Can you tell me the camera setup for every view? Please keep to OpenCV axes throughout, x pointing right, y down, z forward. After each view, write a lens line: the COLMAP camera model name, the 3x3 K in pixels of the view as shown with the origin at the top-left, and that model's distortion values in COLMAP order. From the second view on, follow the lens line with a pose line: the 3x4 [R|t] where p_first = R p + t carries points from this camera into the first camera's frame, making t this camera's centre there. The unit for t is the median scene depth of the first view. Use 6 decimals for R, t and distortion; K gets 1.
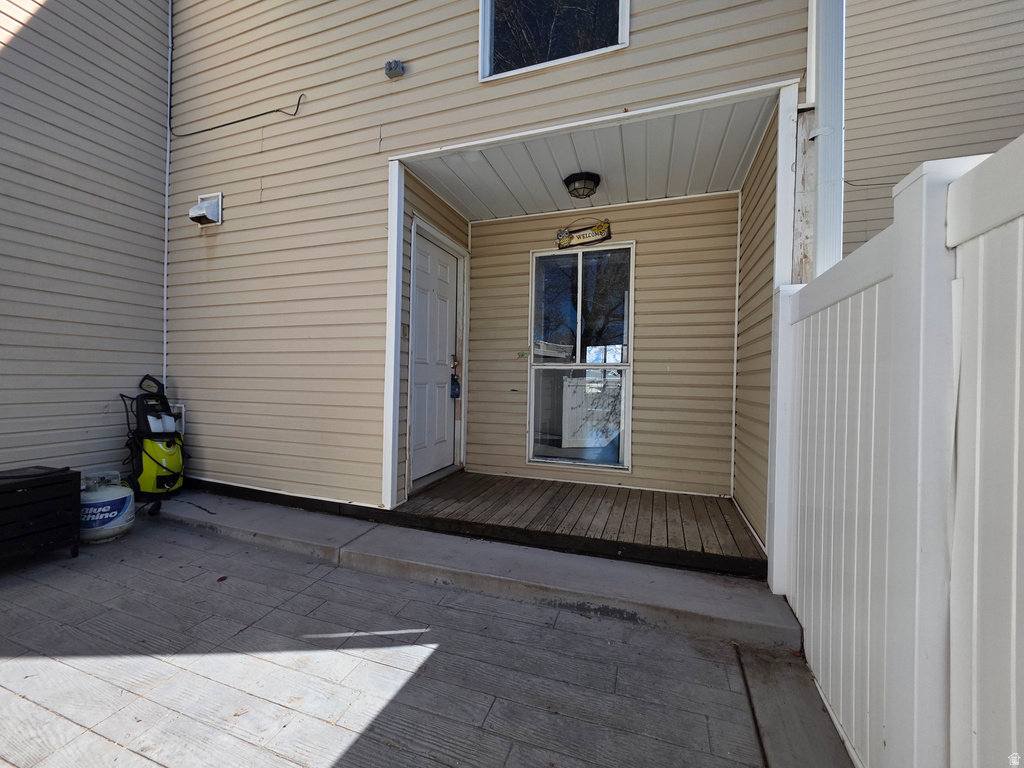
lens RADIAL K [[408.3, 0, 515.0], [0, 408.3, 383.1], [0, 0, 1]] dist [0.004708, -0.001111]
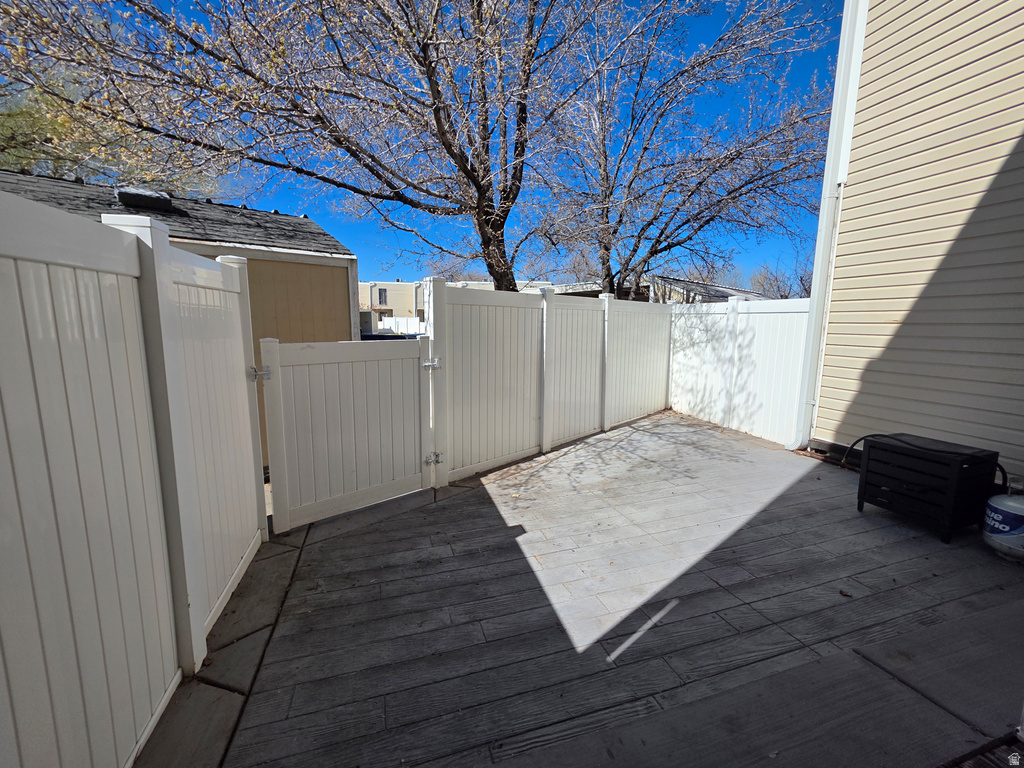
lens RADIAL K [[408.3, 0, 516.6], [0, 408.3, 381.1], [0, 0, 1]] dist [0.004708, -0.001111]
pose [[-0.790050, 0.060648, -0.610036, 0.386094], [-0.026251, 0.990835, 0.132502, -0.079062], [0.612481, 0.120697, -0.781217, 1.326214]]
